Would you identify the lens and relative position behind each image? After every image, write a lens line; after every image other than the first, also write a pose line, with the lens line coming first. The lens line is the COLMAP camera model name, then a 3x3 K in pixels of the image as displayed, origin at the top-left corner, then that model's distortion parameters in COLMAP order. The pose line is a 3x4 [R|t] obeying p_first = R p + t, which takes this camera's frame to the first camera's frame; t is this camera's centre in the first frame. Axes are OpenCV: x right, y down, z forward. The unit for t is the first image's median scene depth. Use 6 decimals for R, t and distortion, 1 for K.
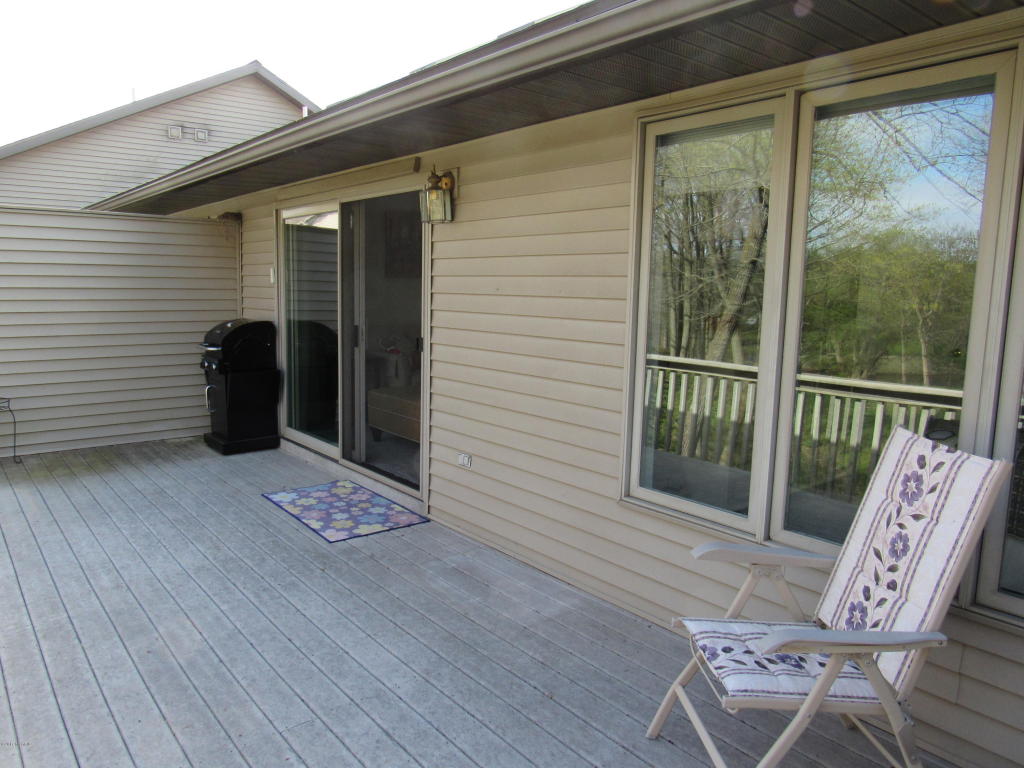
lens RADIAL K [[731.7, 0, 508.0], [0, 731.7, 383.6], [0, 0, 1]] dist [-0.029153, 0.013849]
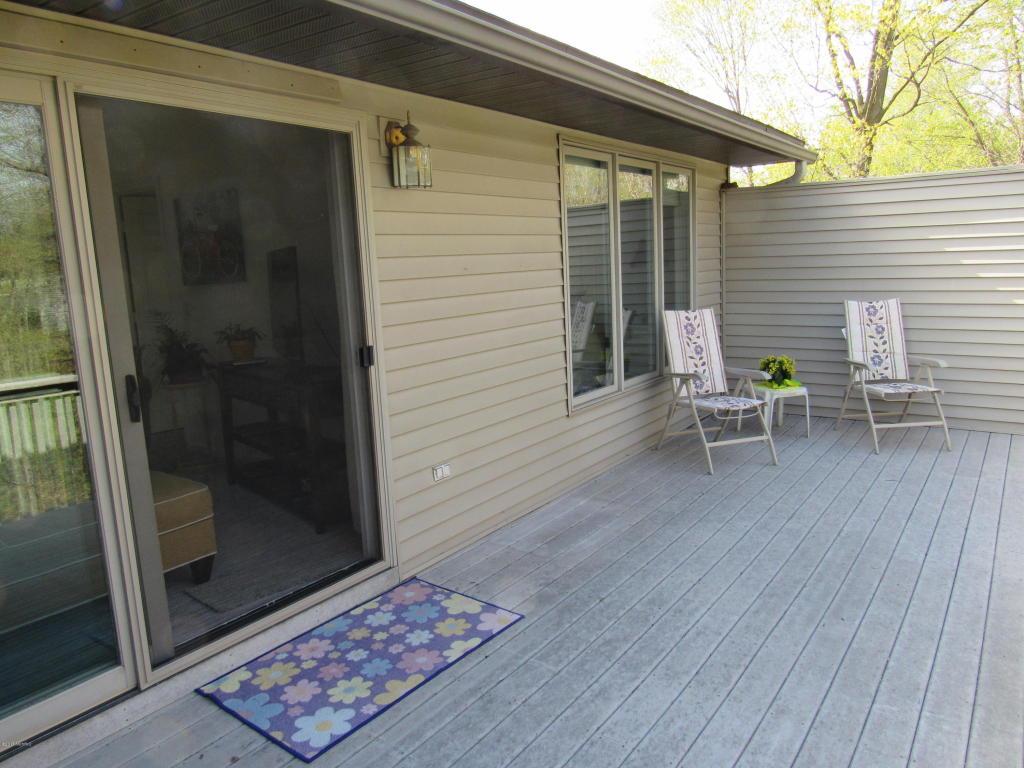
lens RADIAL K [[731.7, 0, 508.0], [0, 731.7, 383.6], [0, 0, 1]] dist [-0.029153, 0.013849]
pose [[-0.264388, -0.166796, 0.949883, -0.843150], [0.166600, 0.962224, 0.215334, -0.160010], [-0.949918, 0.215182, -0.226613, 1.055996]]
